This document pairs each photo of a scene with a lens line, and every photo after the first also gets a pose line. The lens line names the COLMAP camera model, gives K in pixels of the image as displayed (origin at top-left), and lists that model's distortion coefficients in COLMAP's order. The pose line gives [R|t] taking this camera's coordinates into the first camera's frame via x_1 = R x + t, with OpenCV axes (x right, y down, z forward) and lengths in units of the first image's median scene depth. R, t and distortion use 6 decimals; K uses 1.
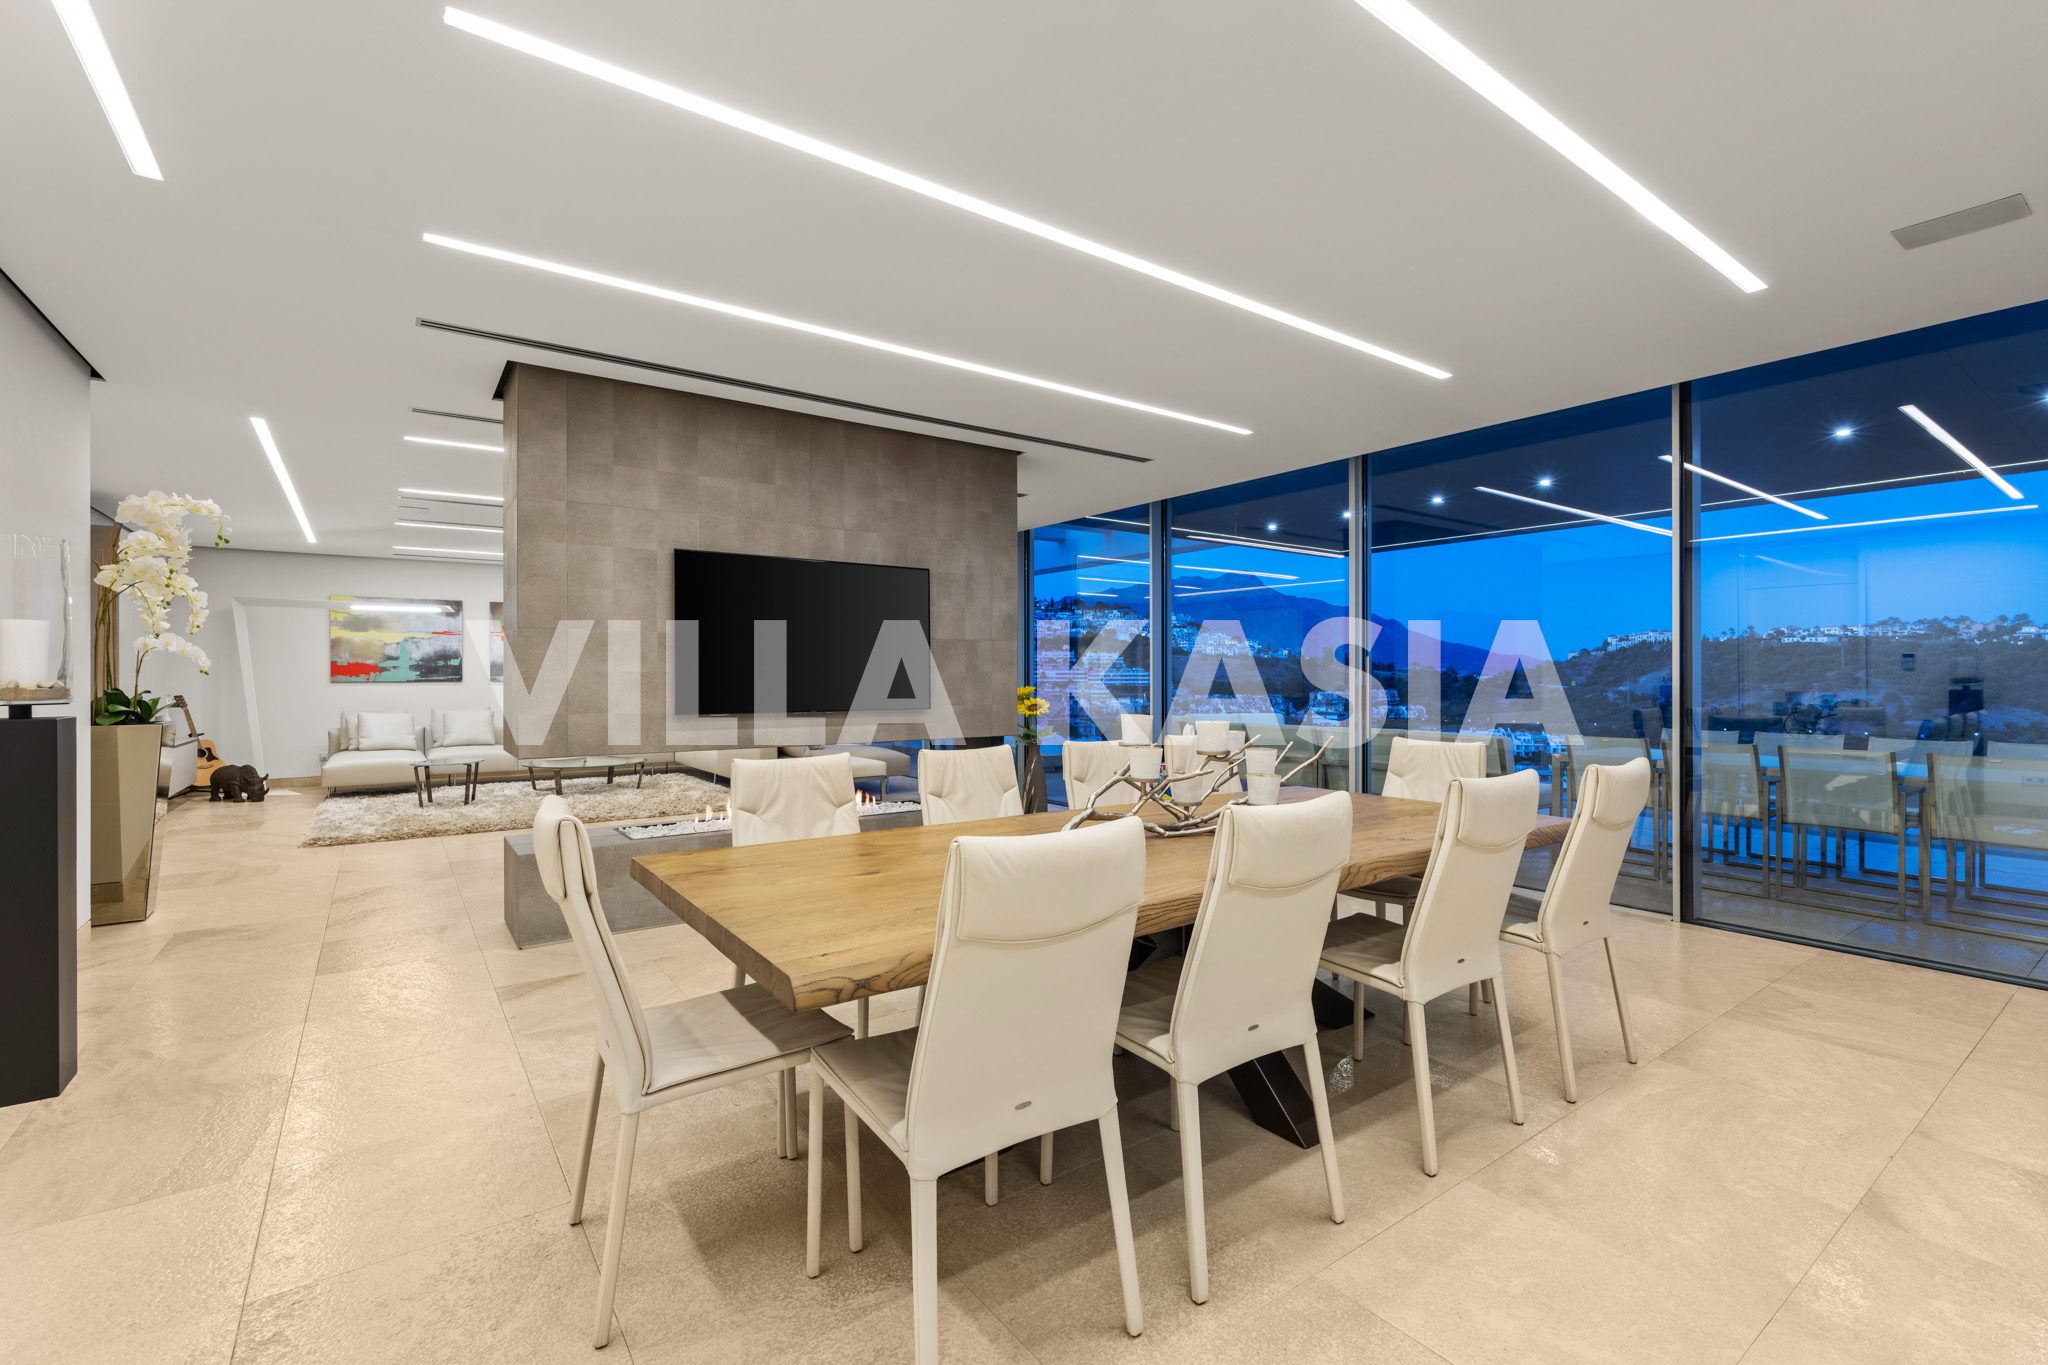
lens RADIAL K [[892.8, 0, 1020.3], [0, 892.8, 690.1], [0, 0, 1]] dist [0.000058, -0.000931]
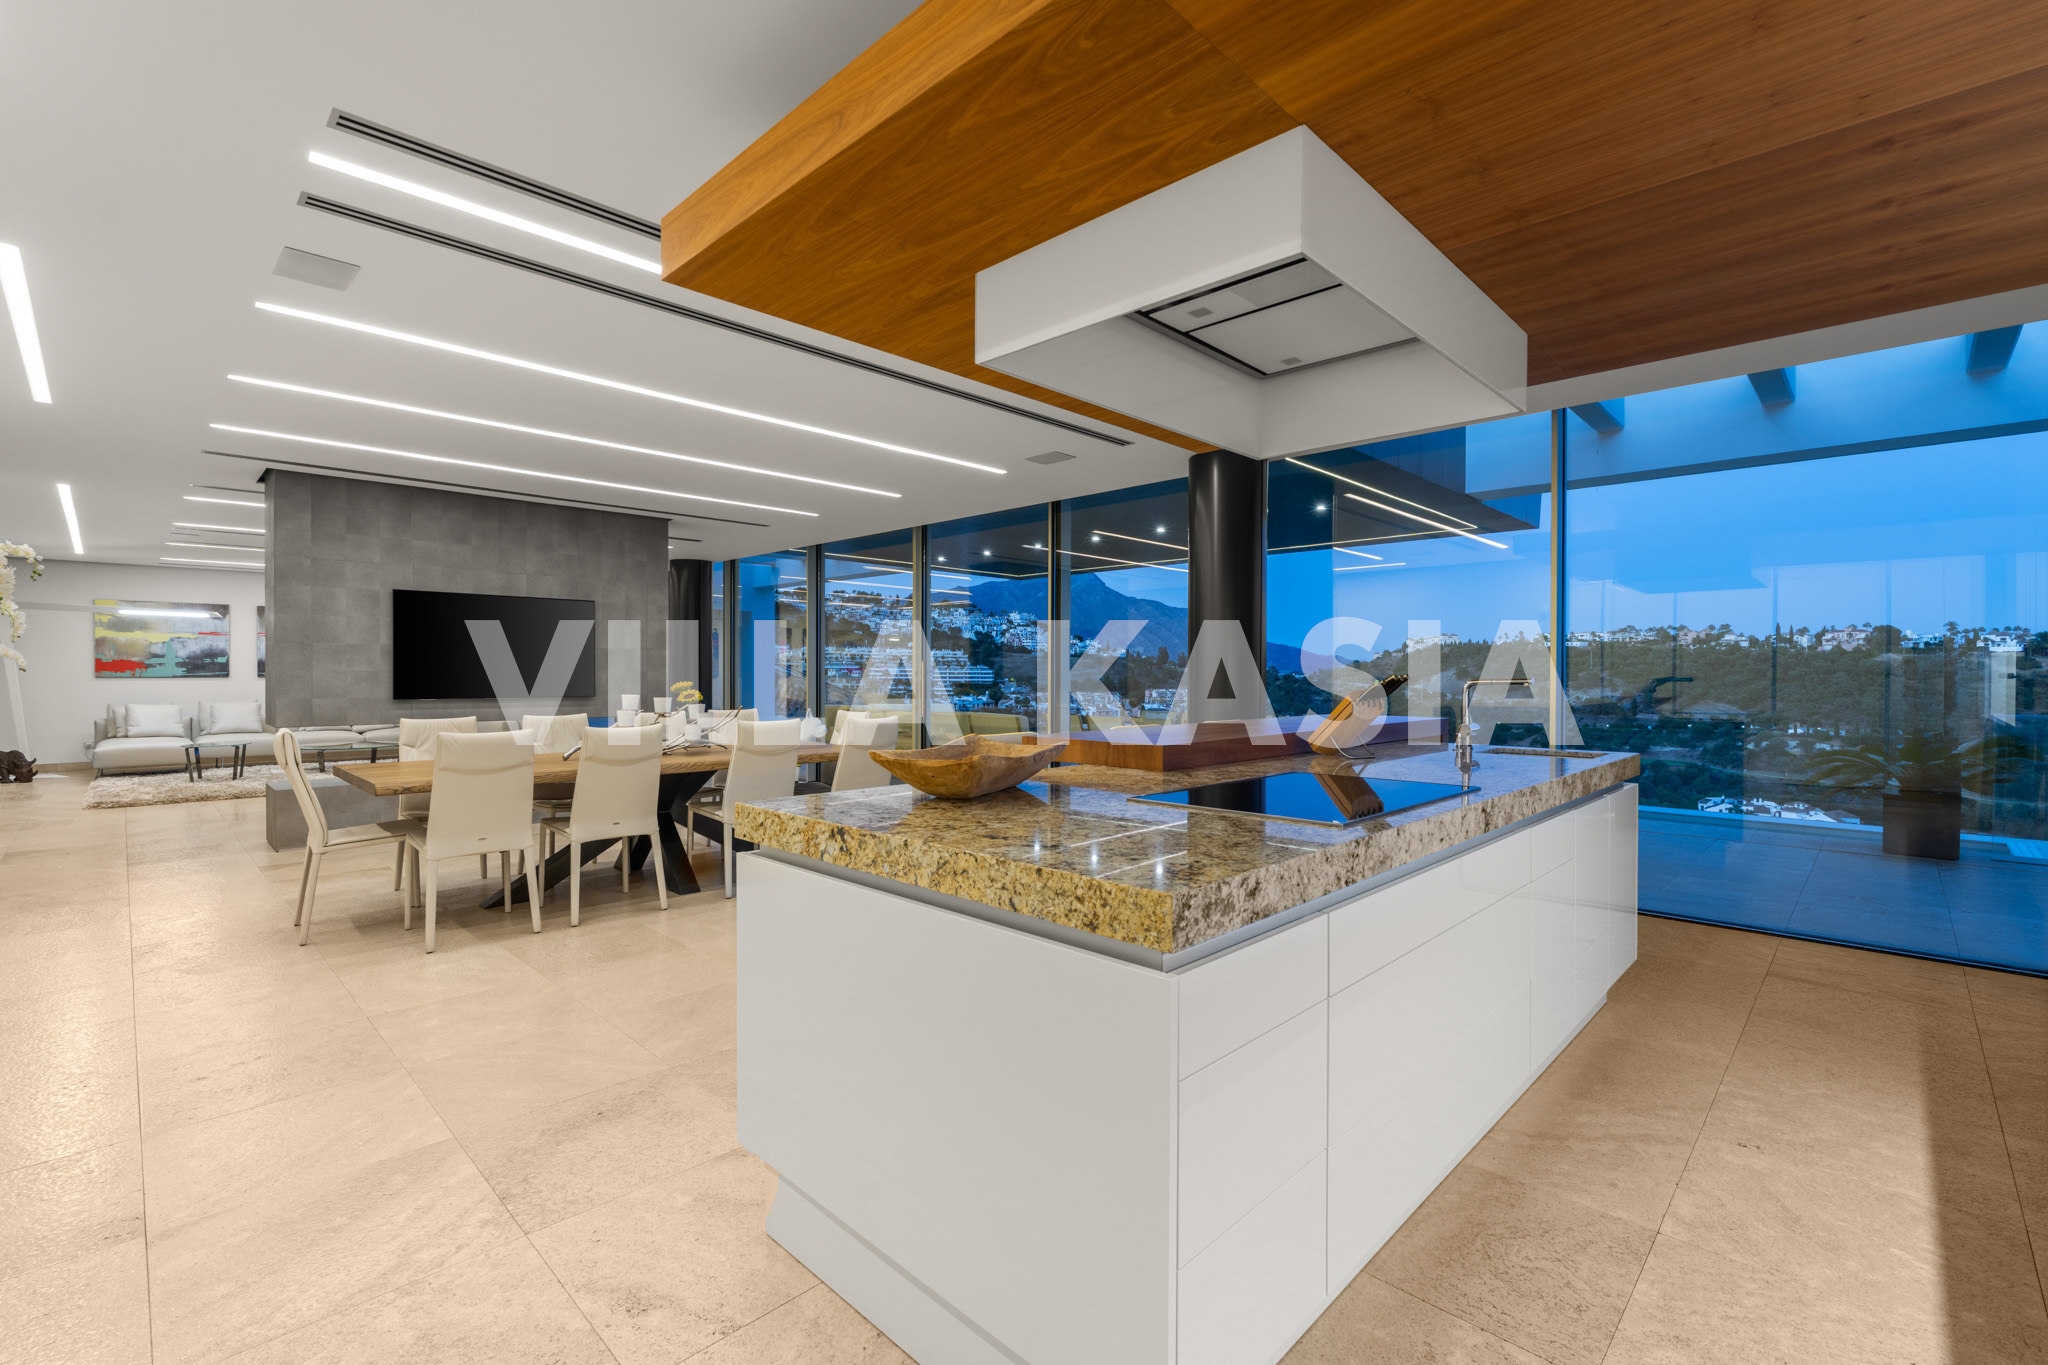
lens RADIAL K [[892.8, 0, 1020.3], [0, 892.8, 690.1], [0, 0, 1]] dist [0.000058, -0.000931]
pose [[0.985696, 0.000422, 0.168530, 0.214424], [-0.000858, 0.999996, 0.002516, 0.003935], [-0.168528, -0.002624, 0.985693, -0.353437]]
